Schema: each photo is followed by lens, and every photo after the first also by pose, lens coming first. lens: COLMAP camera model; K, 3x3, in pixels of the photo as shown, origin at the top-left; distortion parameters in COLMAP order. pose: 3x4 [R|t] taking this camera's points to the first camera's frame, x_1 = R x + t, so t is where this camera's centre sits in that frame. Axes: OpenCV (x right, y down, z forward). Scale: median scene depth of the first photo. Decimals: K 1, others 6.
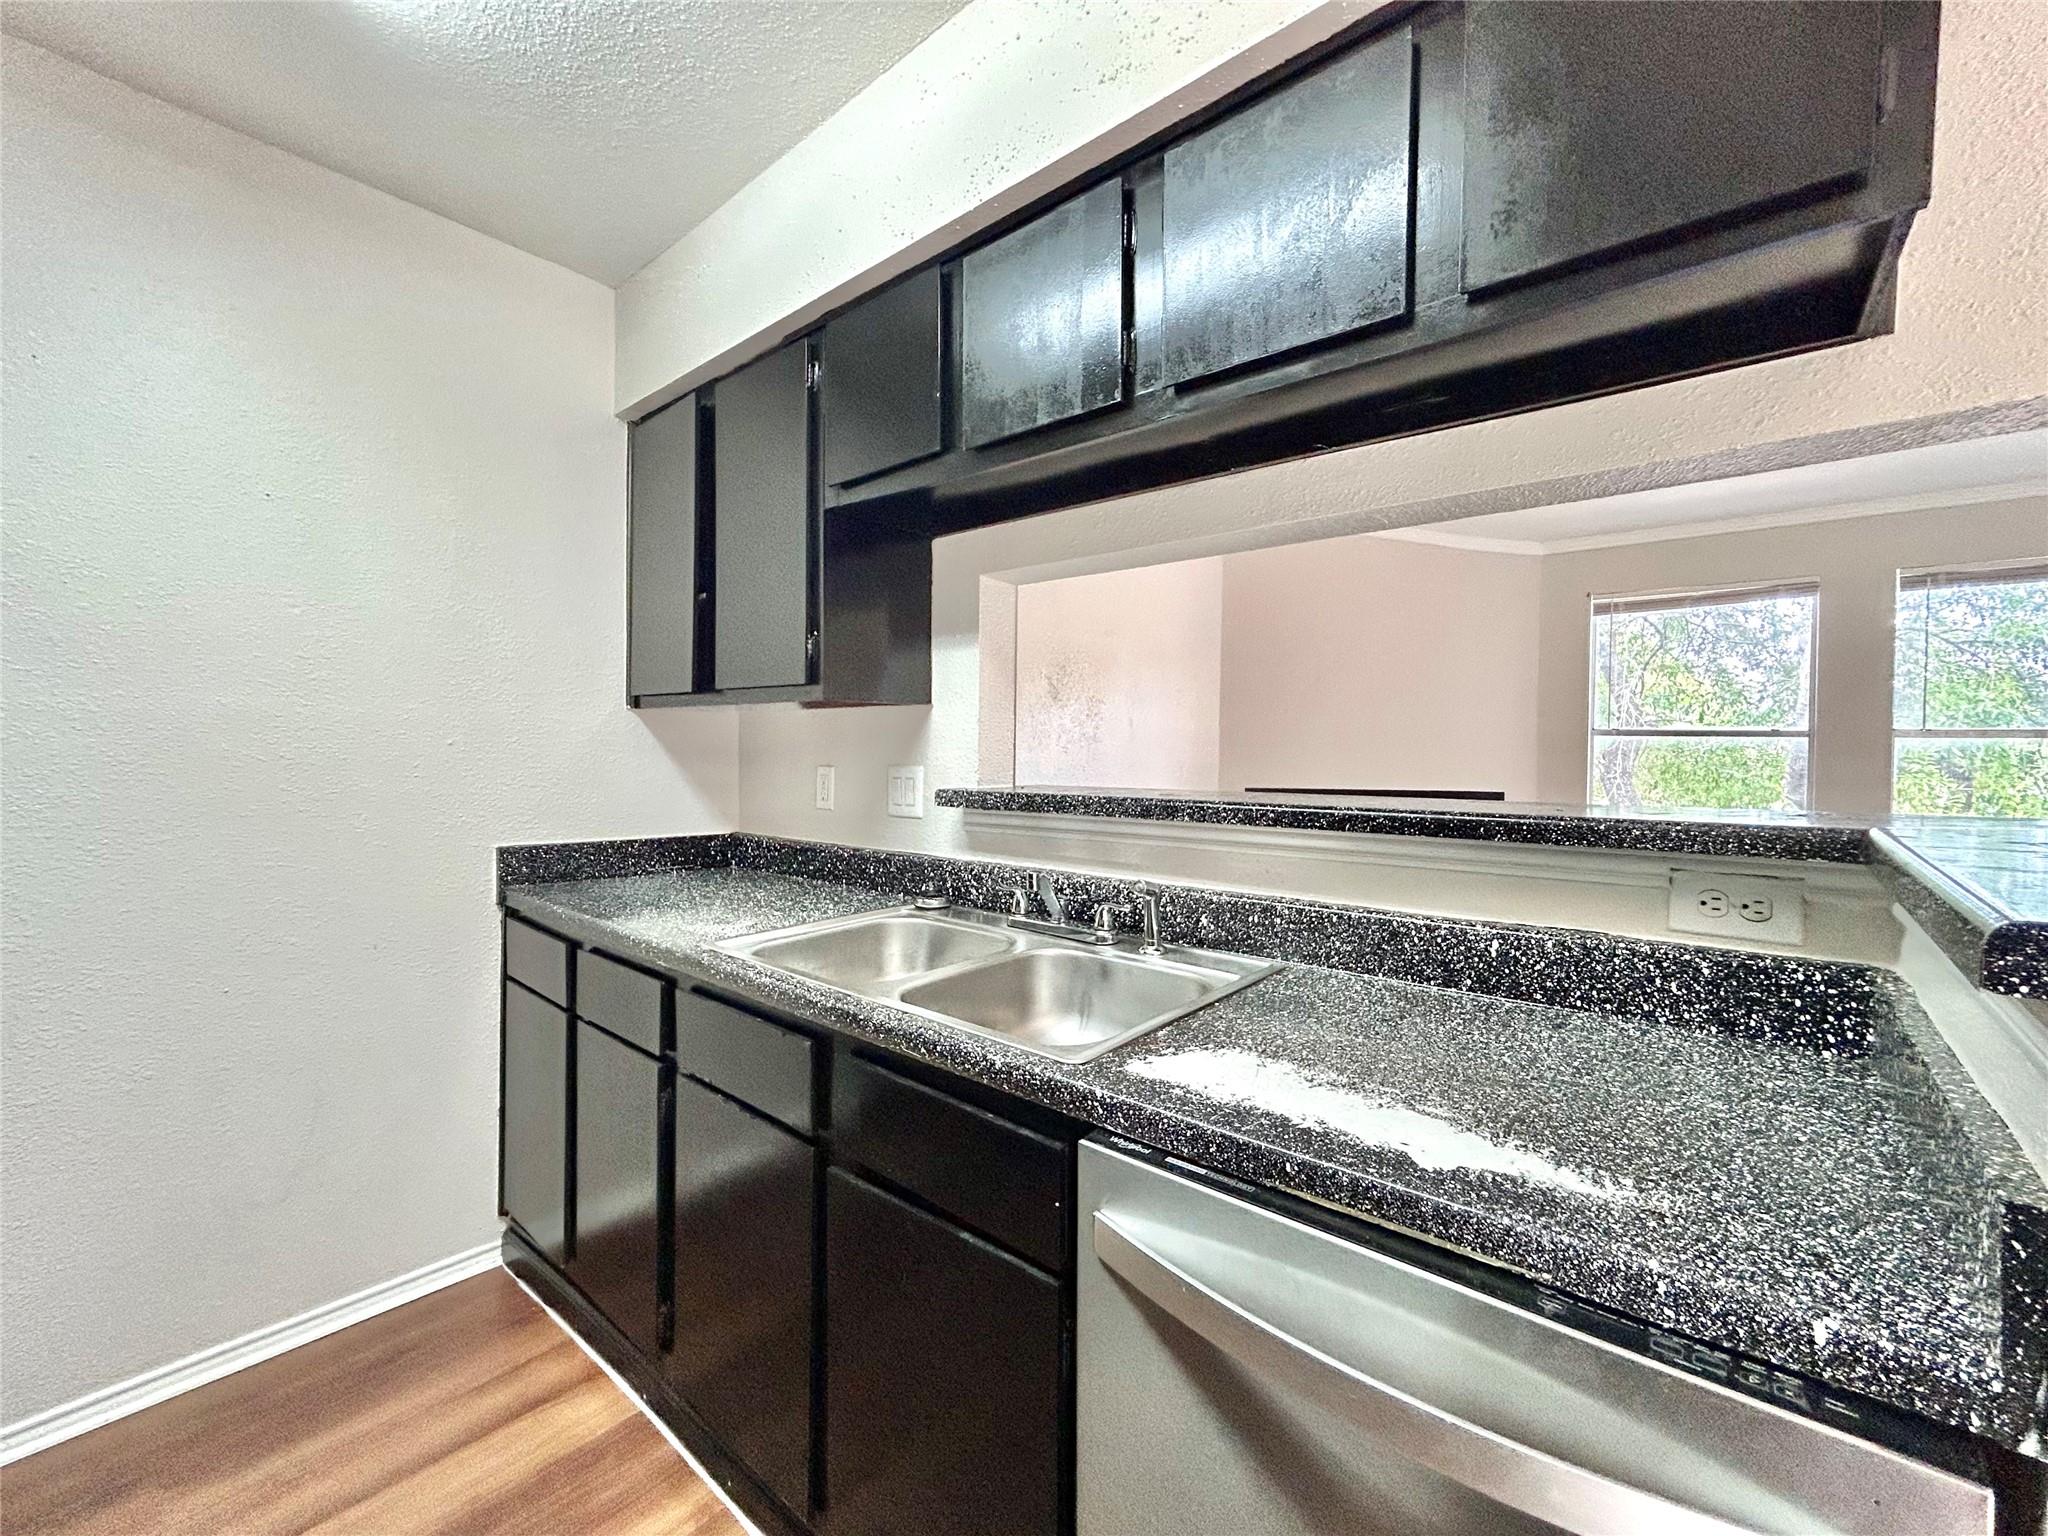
lens RADIAL K [[829.8, 0, 1022.8], [0, 829.8, 769.8], [0, 0, 1]] dist [-0.007216, 0.005311]
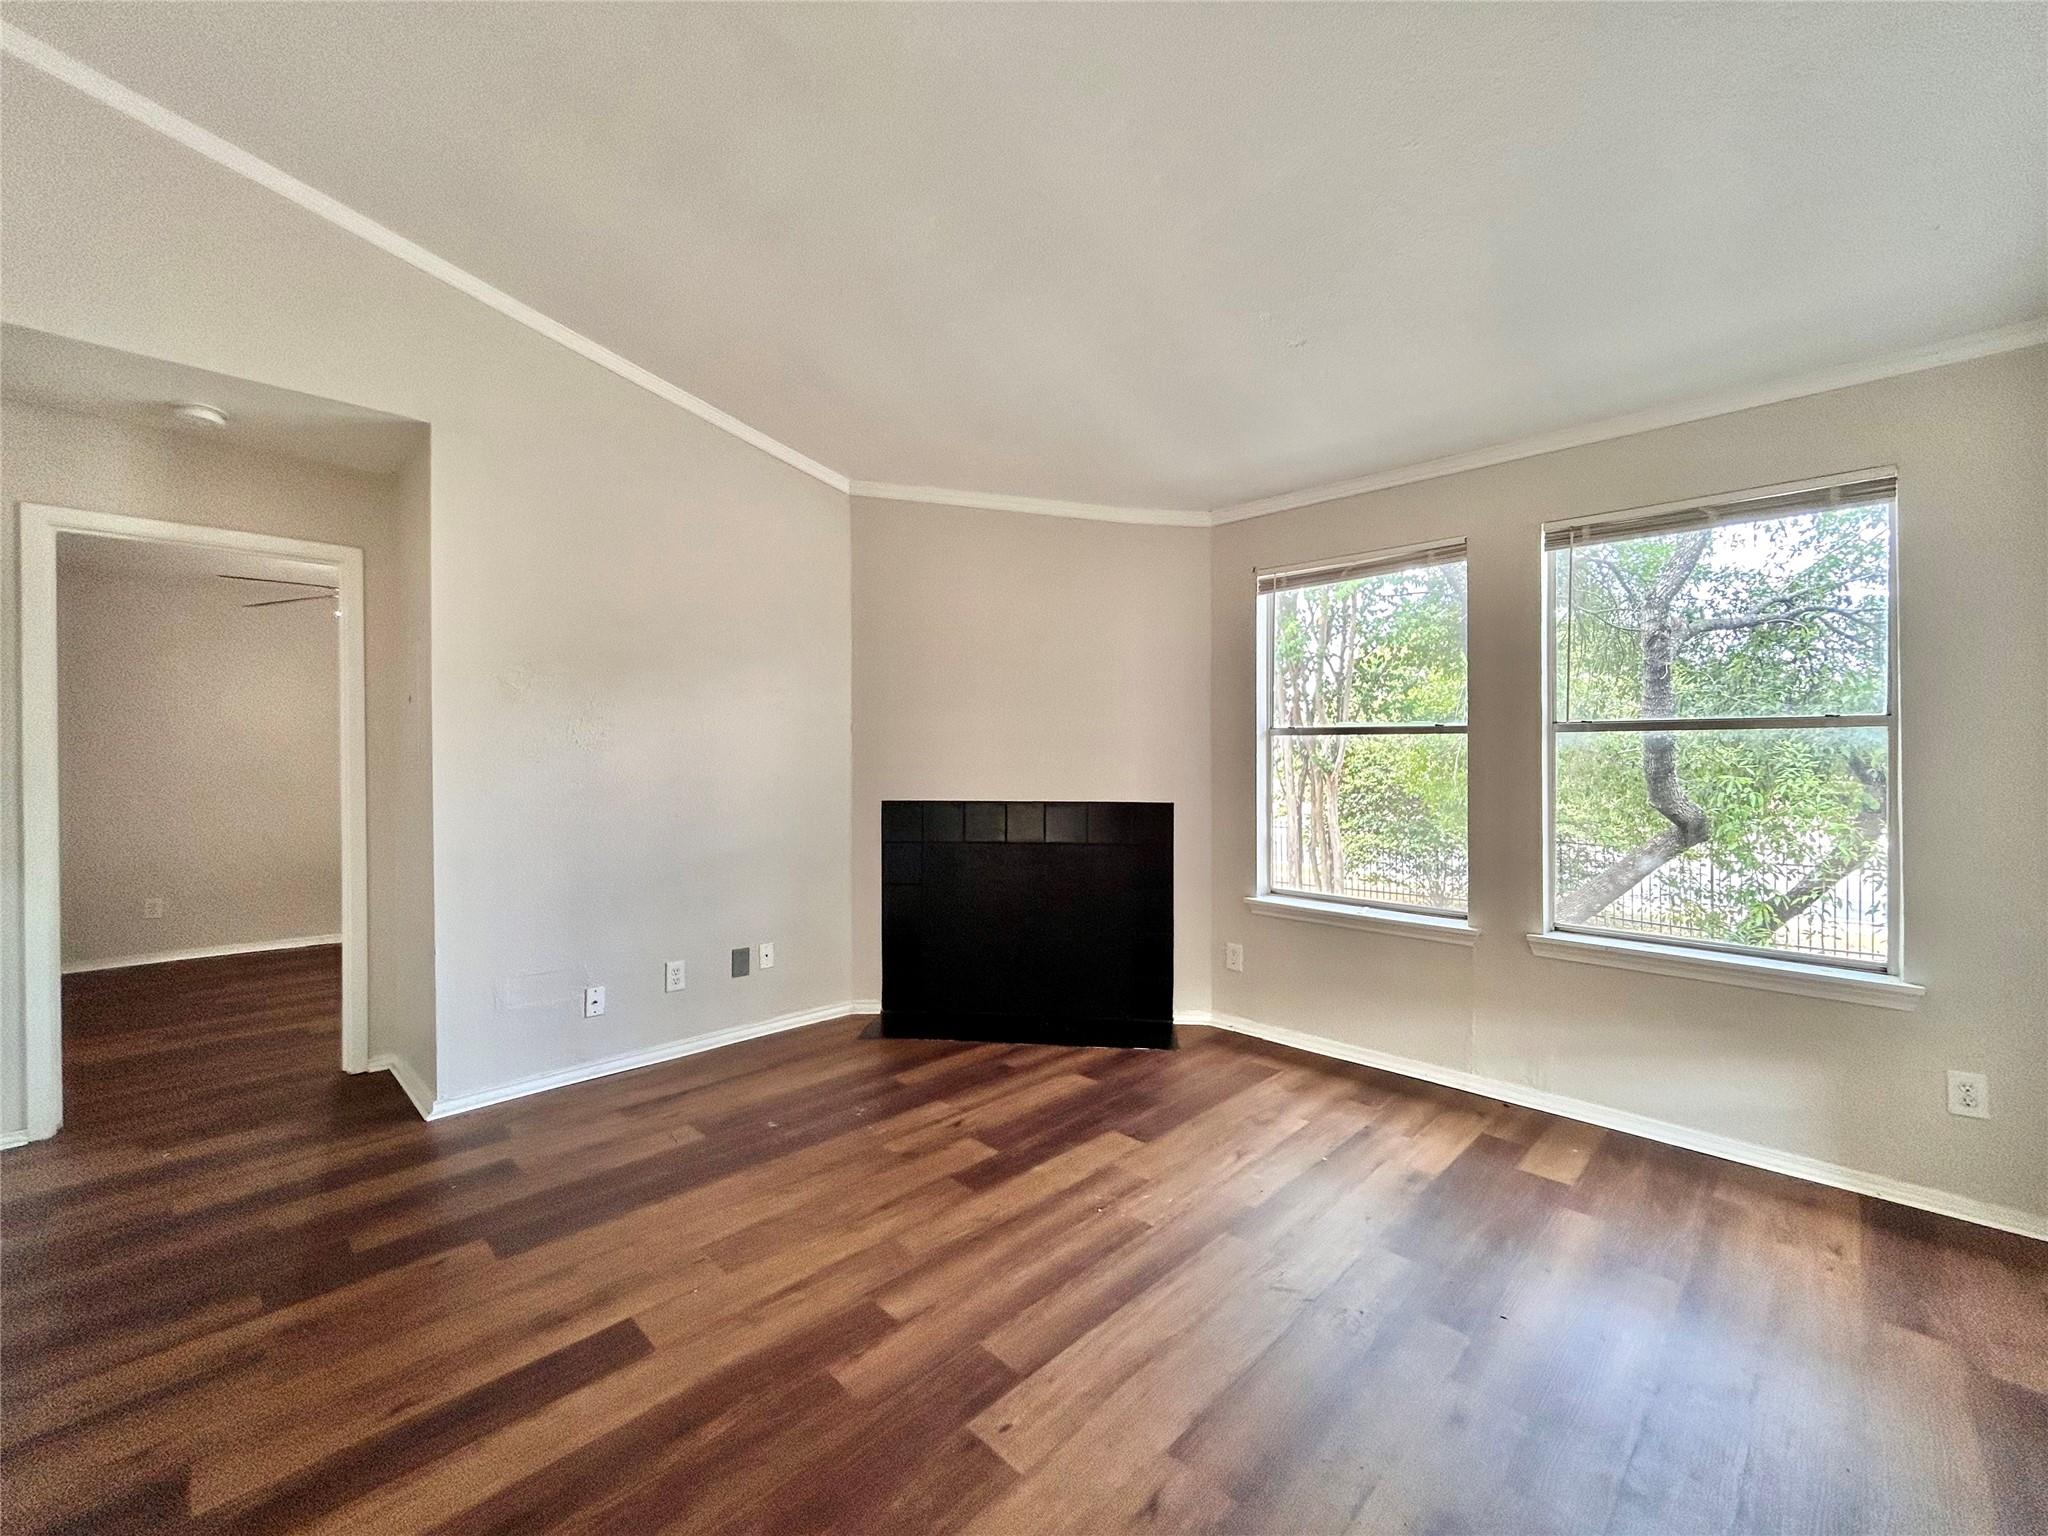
lens RADIAL K [[829.8, 0, 1022.8], [0, 829.8, 769.8], [0, 0, 1]] dist [-0.007216, 0.005311]
pose [[0.997642, -0.011461, -0.067674, 1.512829], [0.010586, 0.999856, -0.013277, 0.006994], [0.067817, 0.012529, 0.997619, 0.415755]]
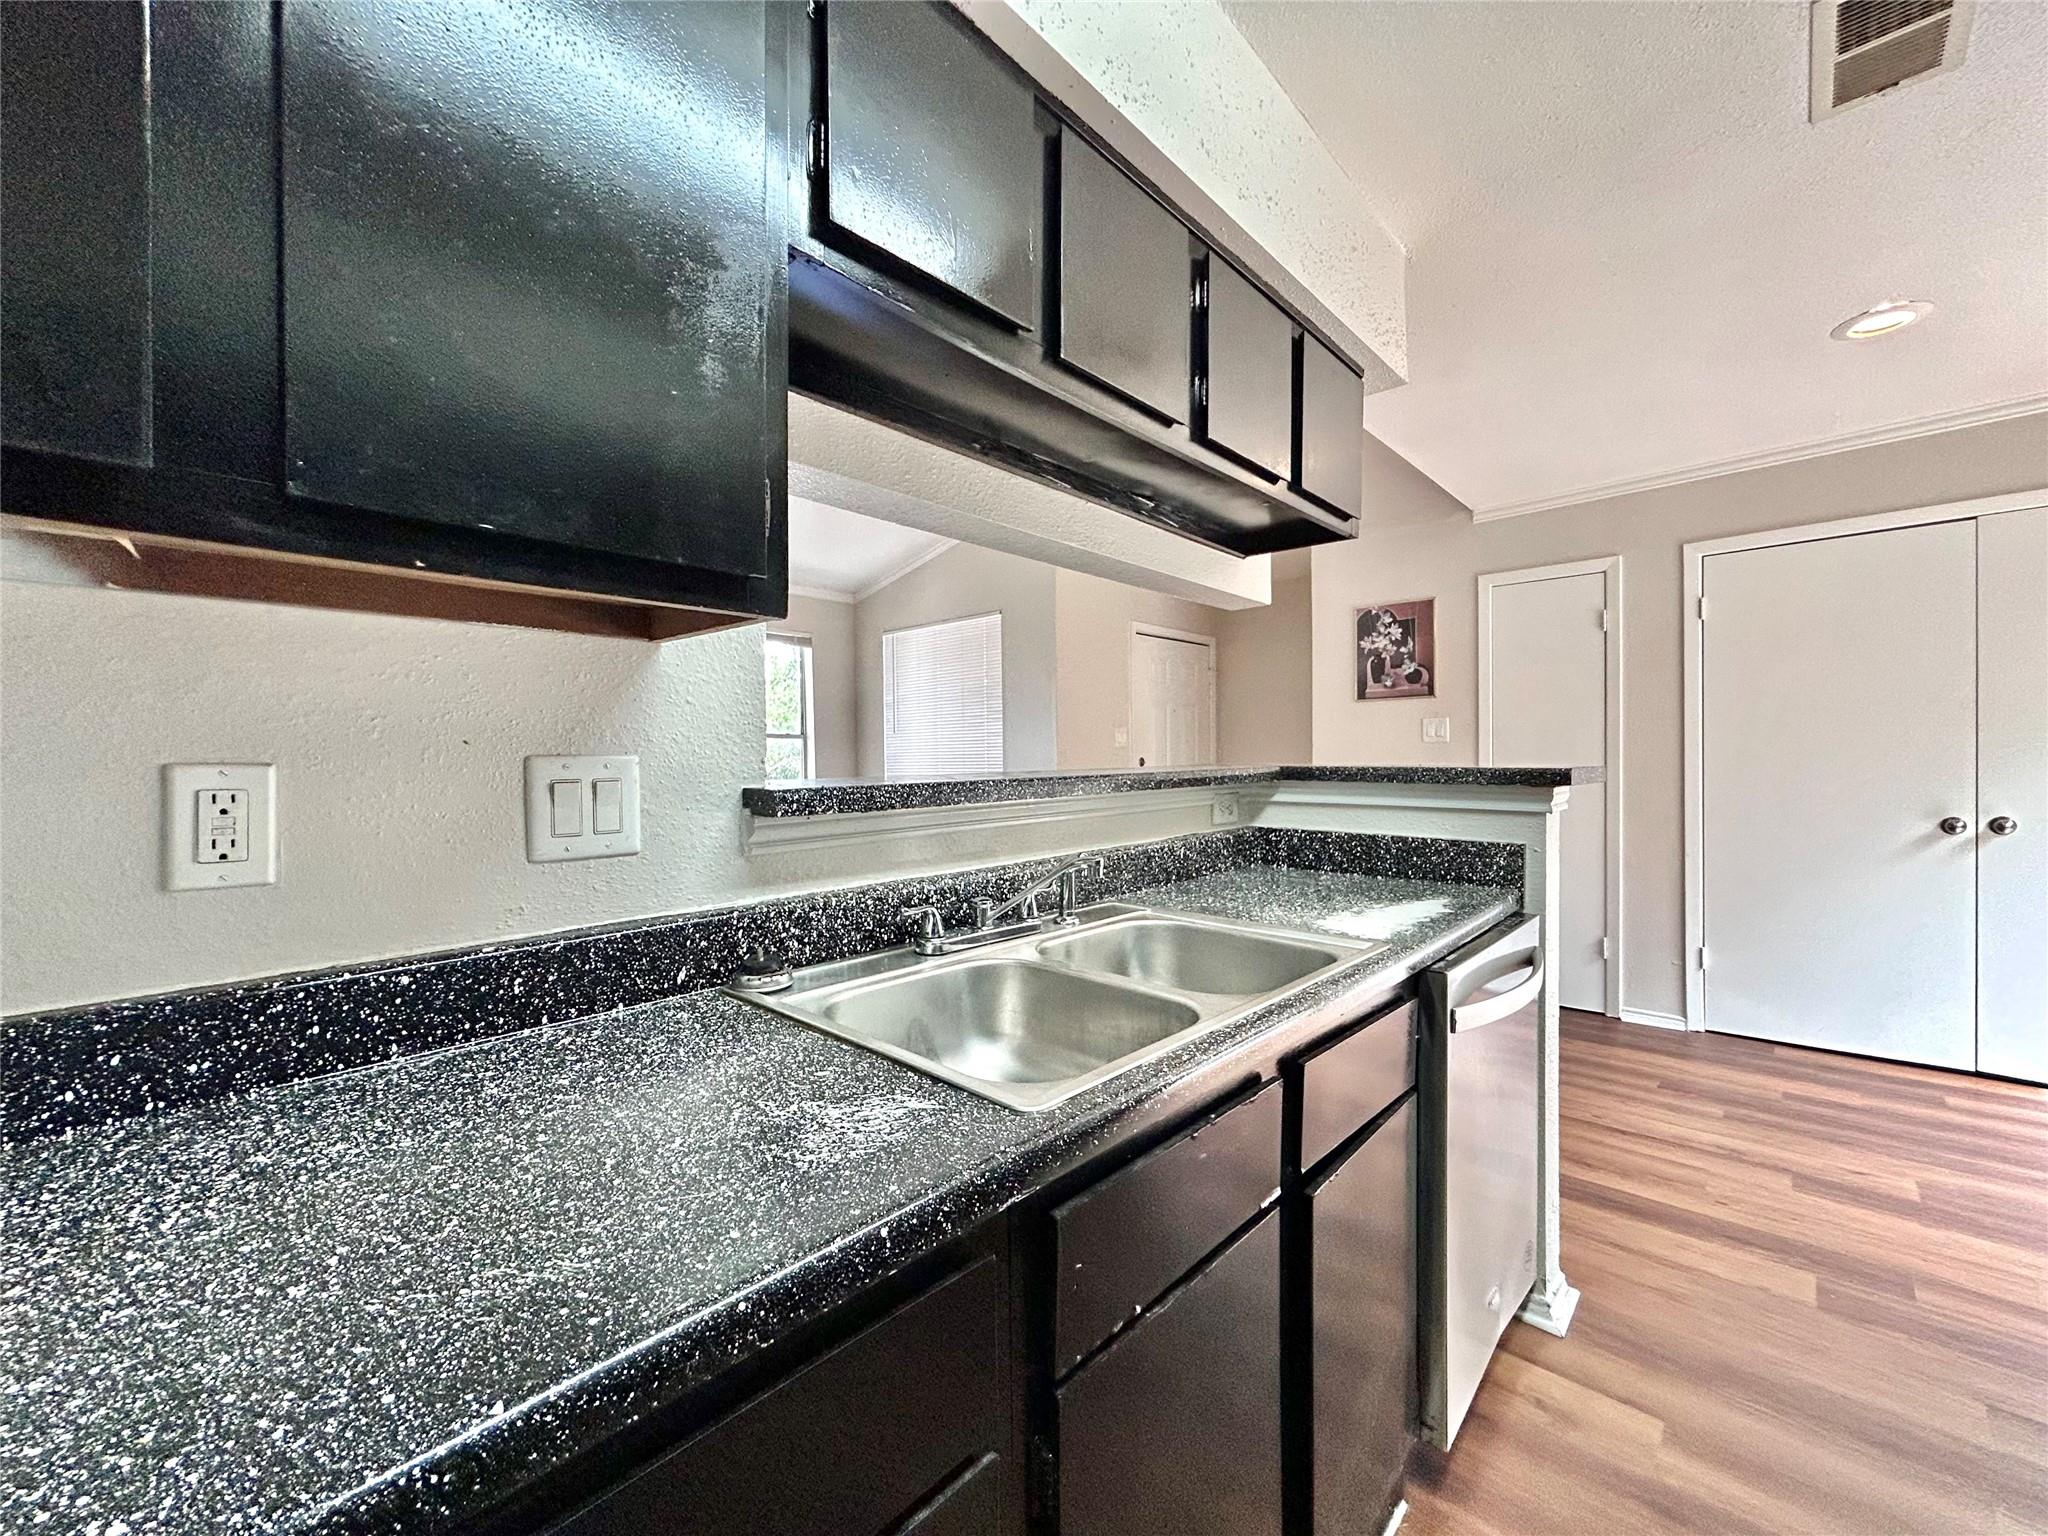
lens RADIAL K [[829.8, 0, 1022.8], [0, 829.8, 769.8], [0, 0, 1]] dist [-0.007216, 0.005311]
pose [[0.037308, -0.023354, 0.999031, -0.840976], [0.031911, 0.999245, 0.022167, 0.001643], [-0.998794, 0.031053, 0.038025, 0.954161]]
